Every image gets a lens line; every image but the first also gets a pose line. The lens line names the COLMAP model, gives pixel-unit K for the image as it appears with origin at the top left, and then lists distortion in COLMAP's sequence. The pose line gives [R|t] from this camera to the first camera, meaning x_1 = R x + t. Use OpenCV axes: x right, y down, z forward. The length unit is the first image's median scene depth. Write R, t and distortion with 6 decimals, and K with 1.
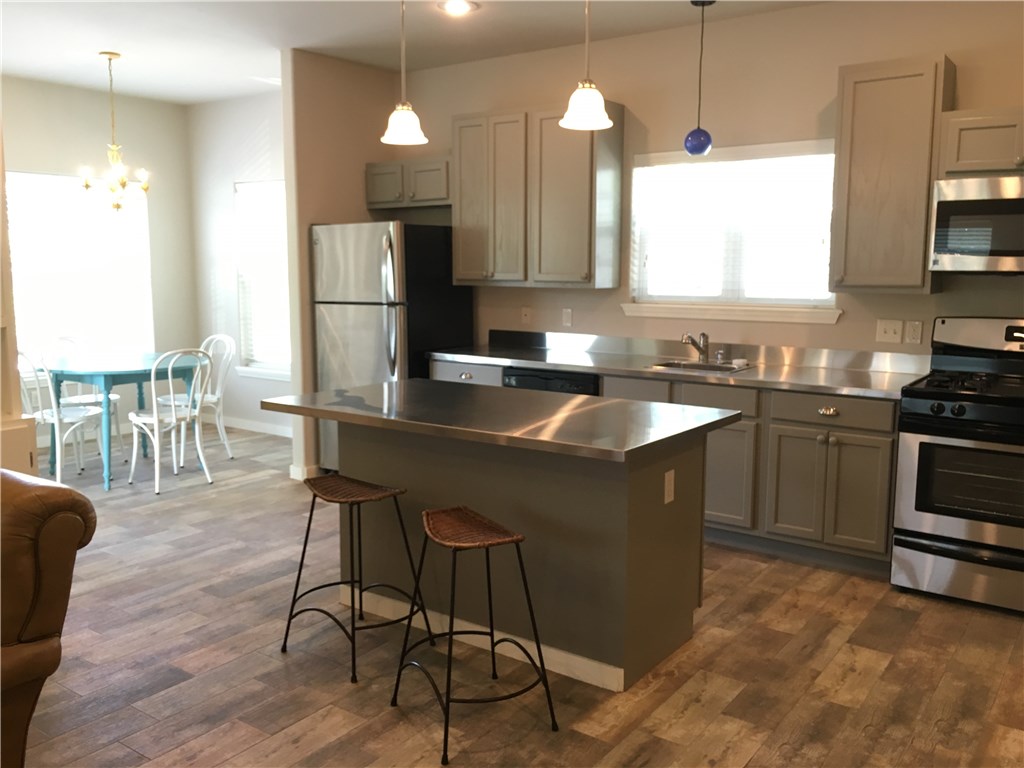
lens RADIAL K [[885.3, 0, 512.0], [0, 885.3, 384.0], [0, 0, 1]] dist [0.035460, -0.009919]
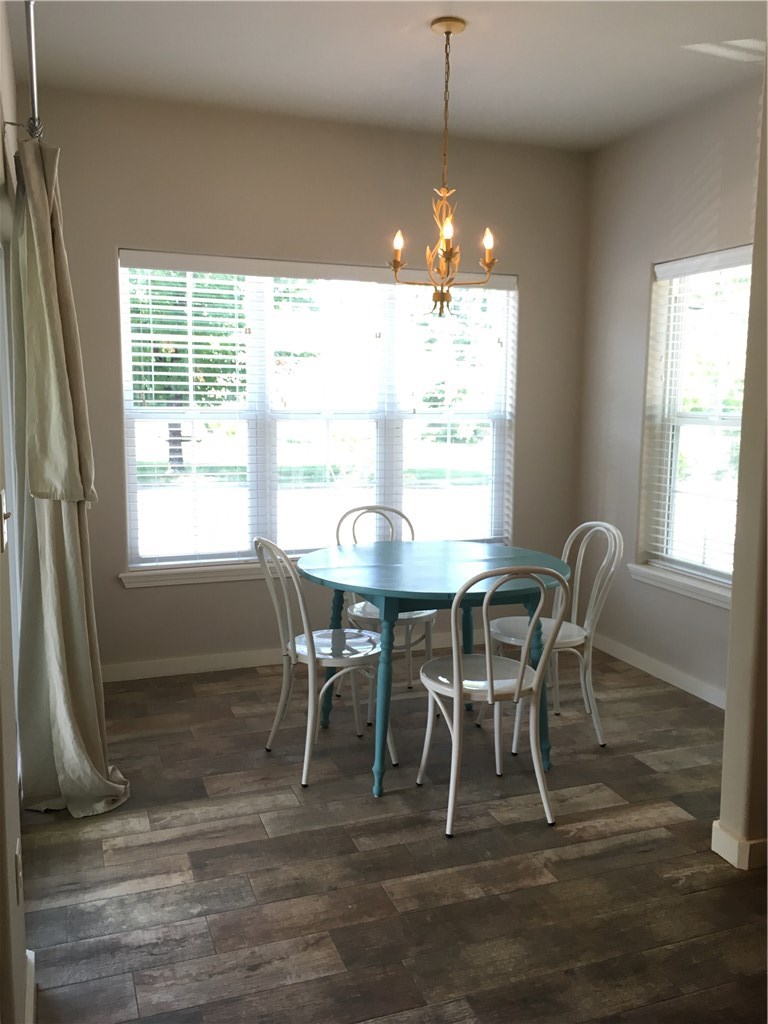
lens RADIAL K [[885.3, 0, 384.0], [0, 885.3, 512.0], [0, 0, 1]] dist [0.035460, -0.009919]
pose [[0.829213, 0.074097, -0.553999, -0.138057], [-0.078626, 0.996782, 0.015635, -0.063278], [0.553374, 0.030594, 0.832371, 0.480634]]
